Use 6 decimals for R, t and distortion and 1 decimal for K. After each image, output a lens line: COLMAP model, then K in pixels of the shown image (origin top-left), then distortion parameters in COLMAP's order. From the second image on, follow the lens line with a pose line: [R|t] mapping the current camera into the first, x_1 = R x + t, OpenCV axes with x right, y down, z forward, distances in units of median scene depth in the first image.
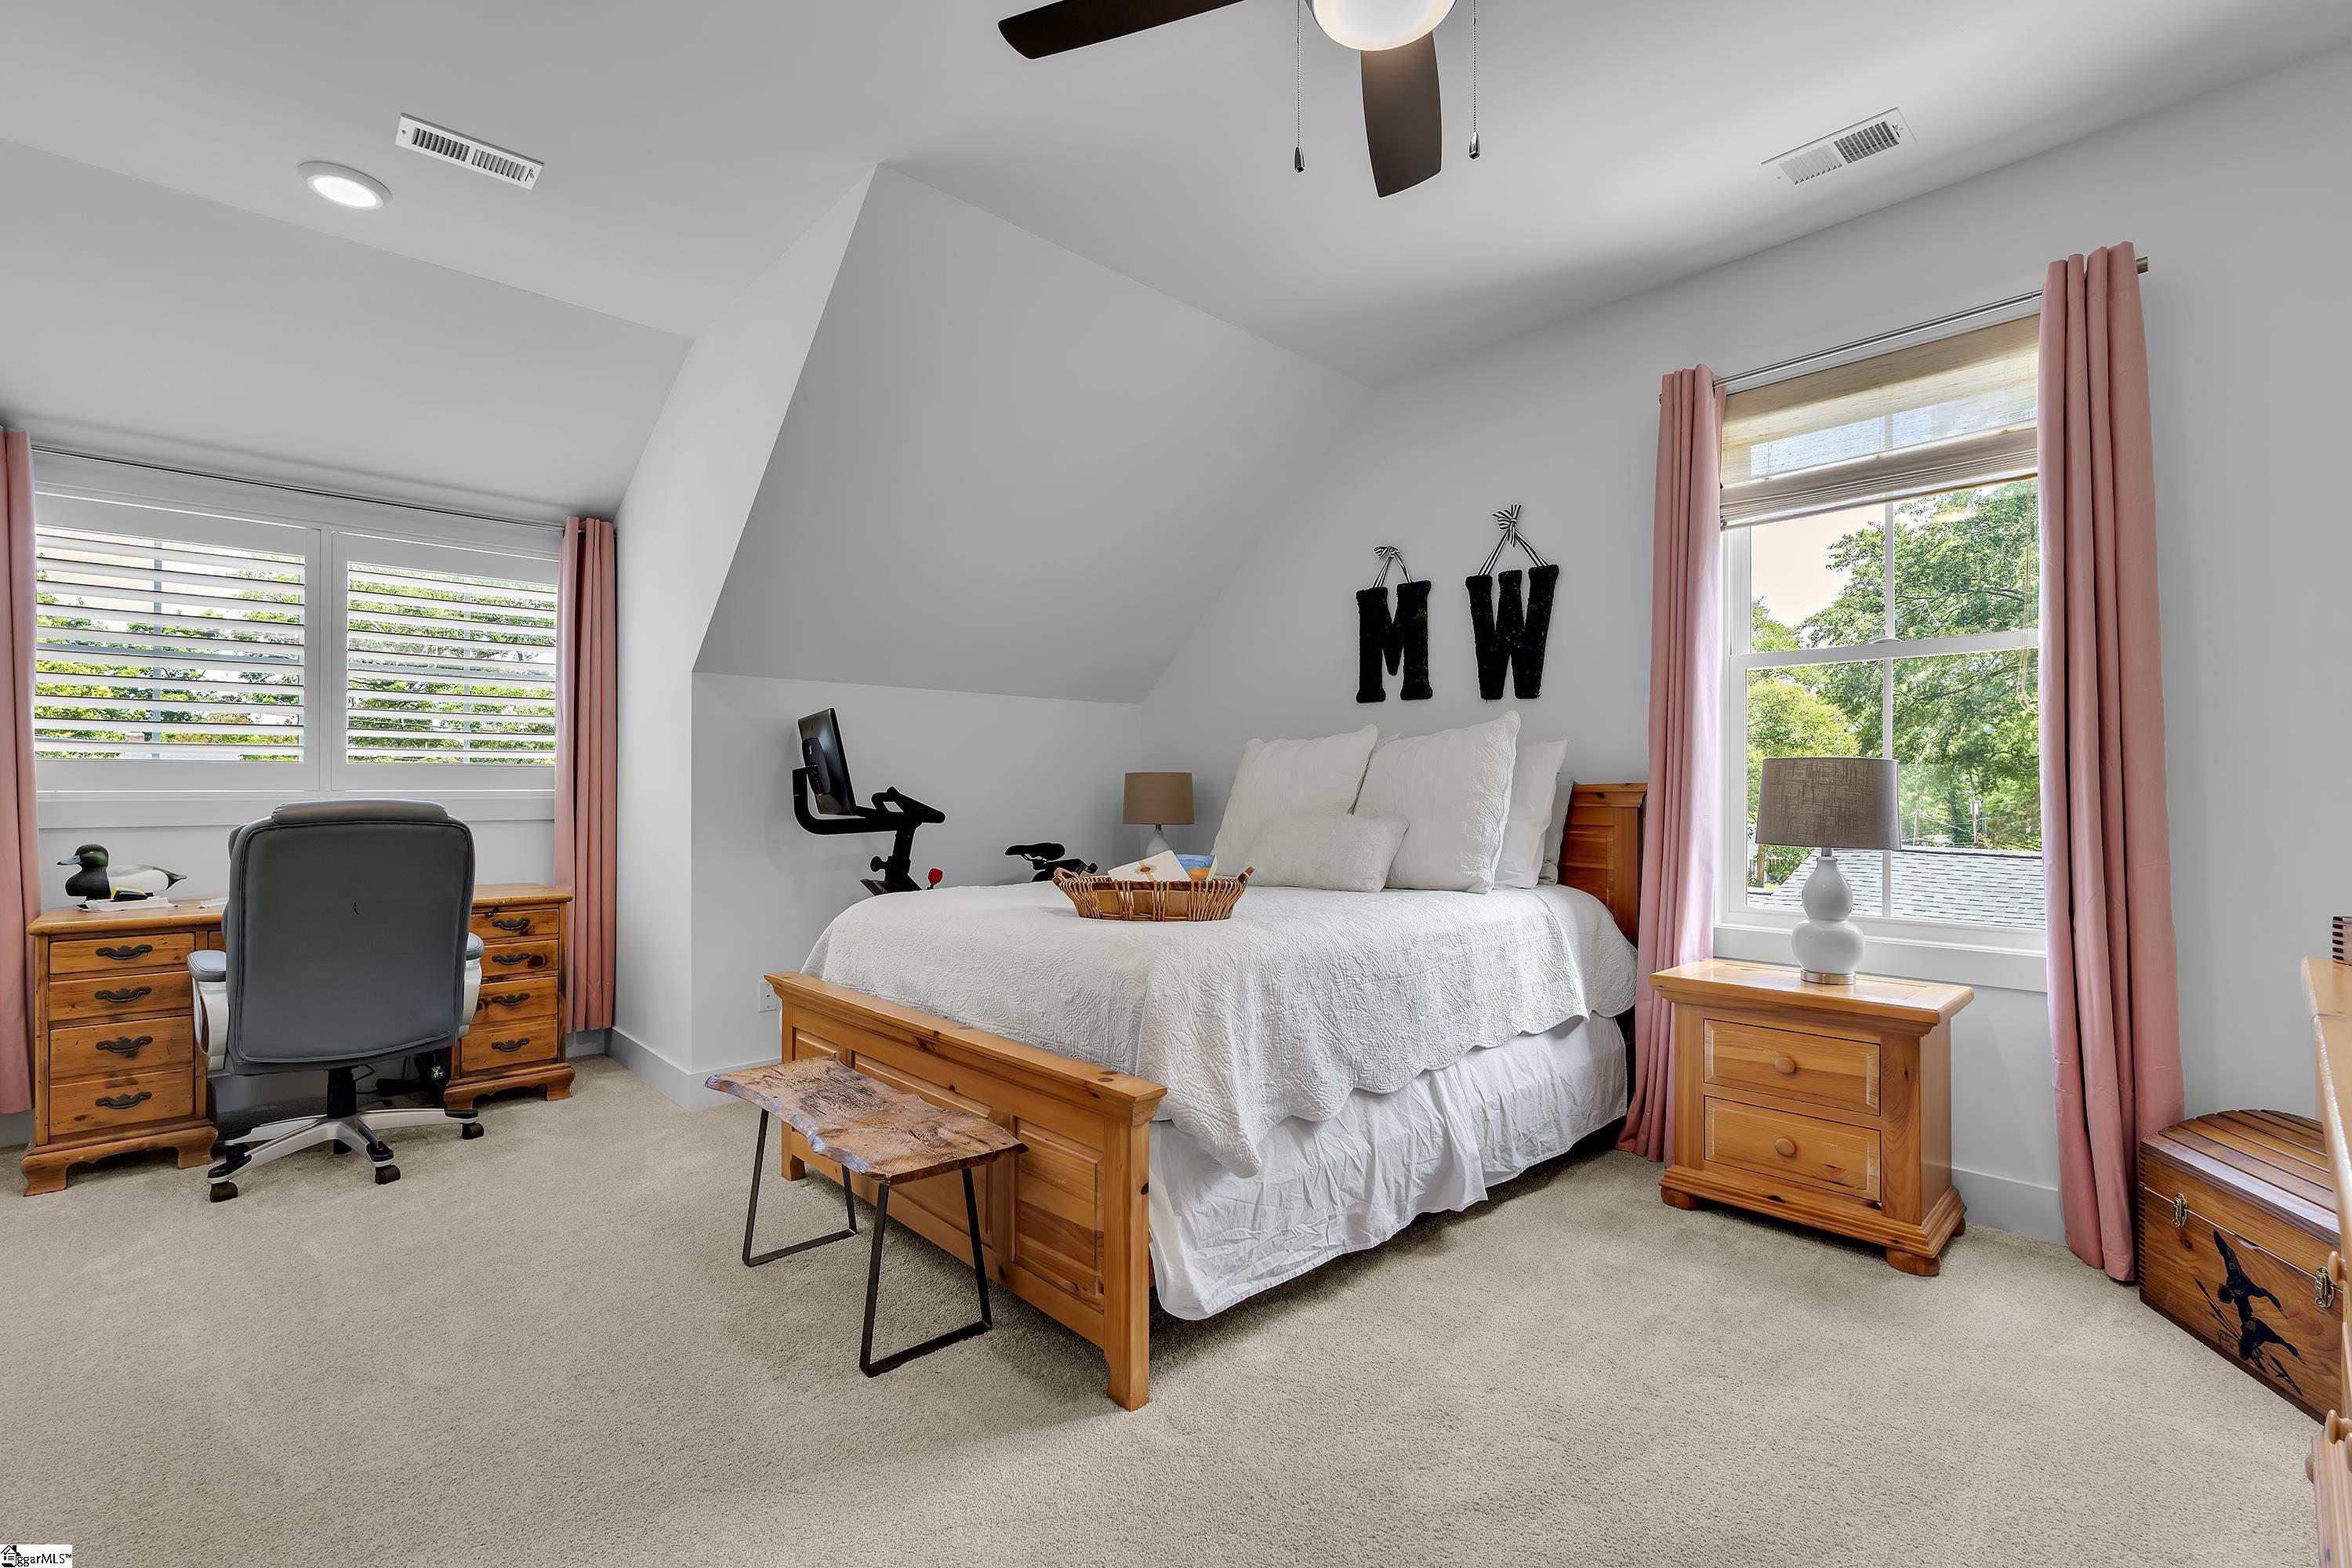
lens RADIAL K [[1034.7, 0, 1187.4], [0, 1034.7, 786.6], [0, 0, 1]] dist [-0.005231, -0.000160]
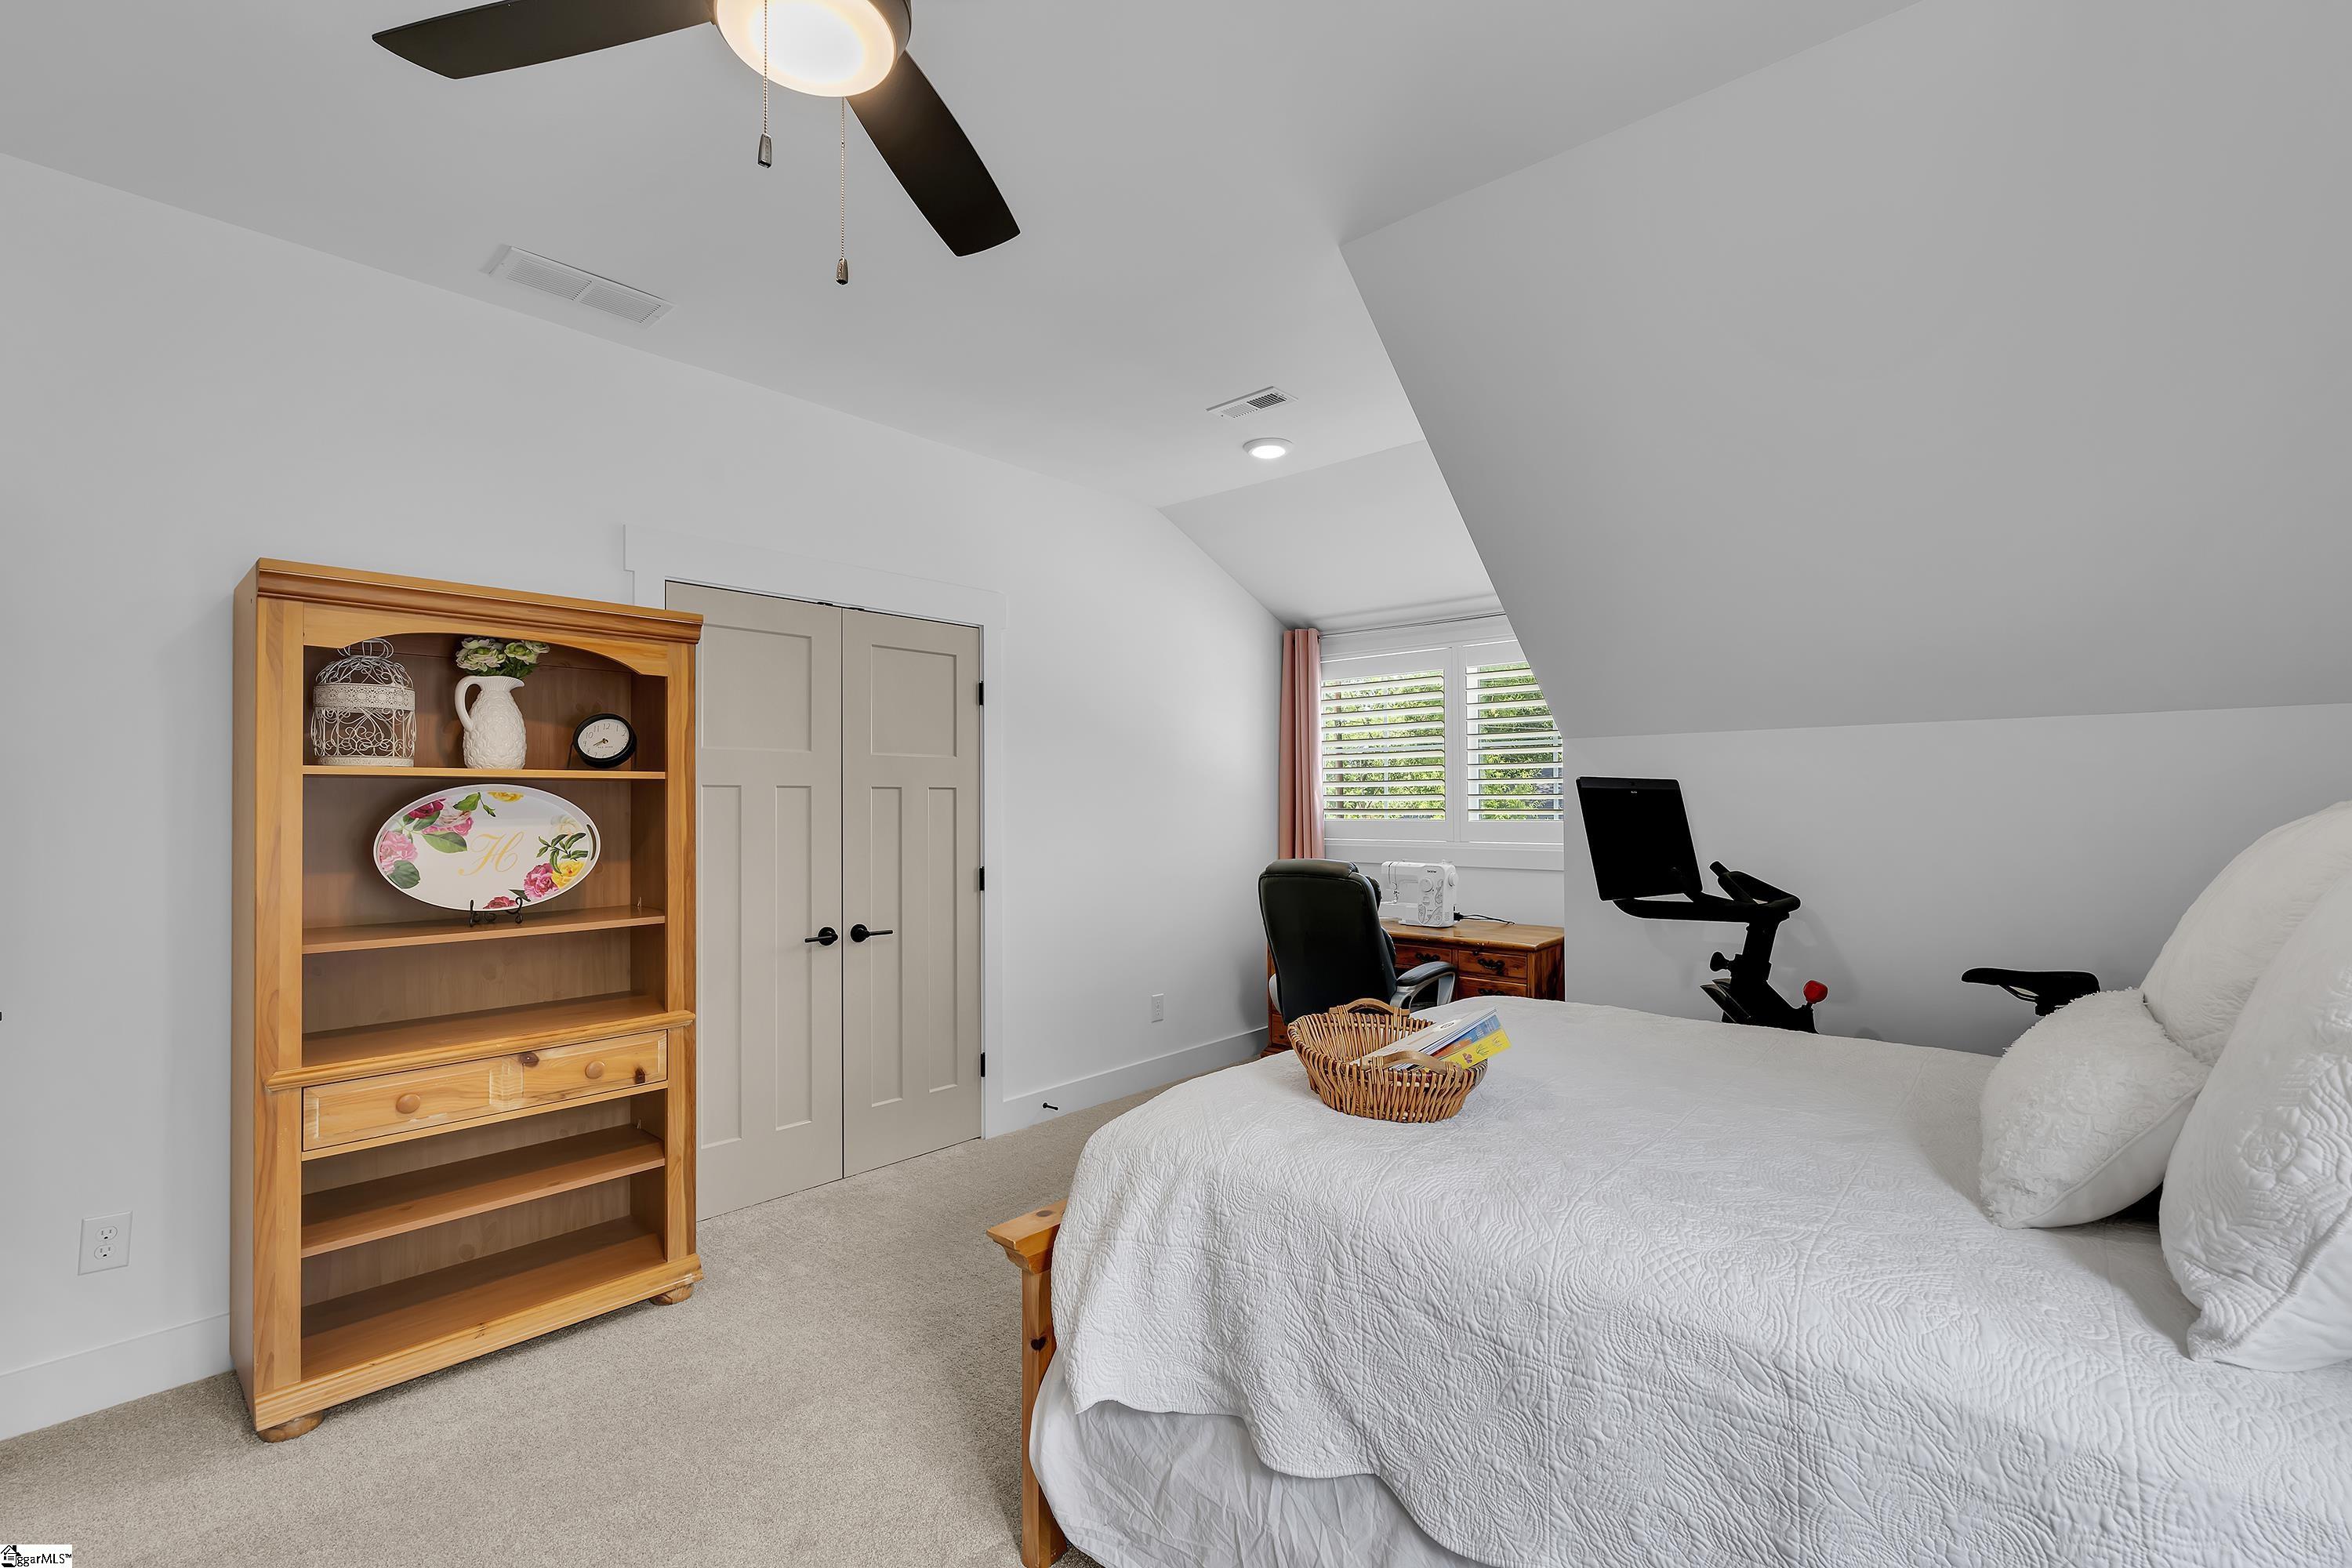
lens RADIAL K [[1034.7, 0, 1186.5], [0, 1034.7, 788.6], [0, 0, 1]] dist [-0.005231, -0.000160]
pose [[0.080695, -0.008964, -0.996699, 0.629042], [0.007554, 0.999936, -0.008381, -0.074705], [0.996710, -0.006852, 0.080758, 0.733665]]
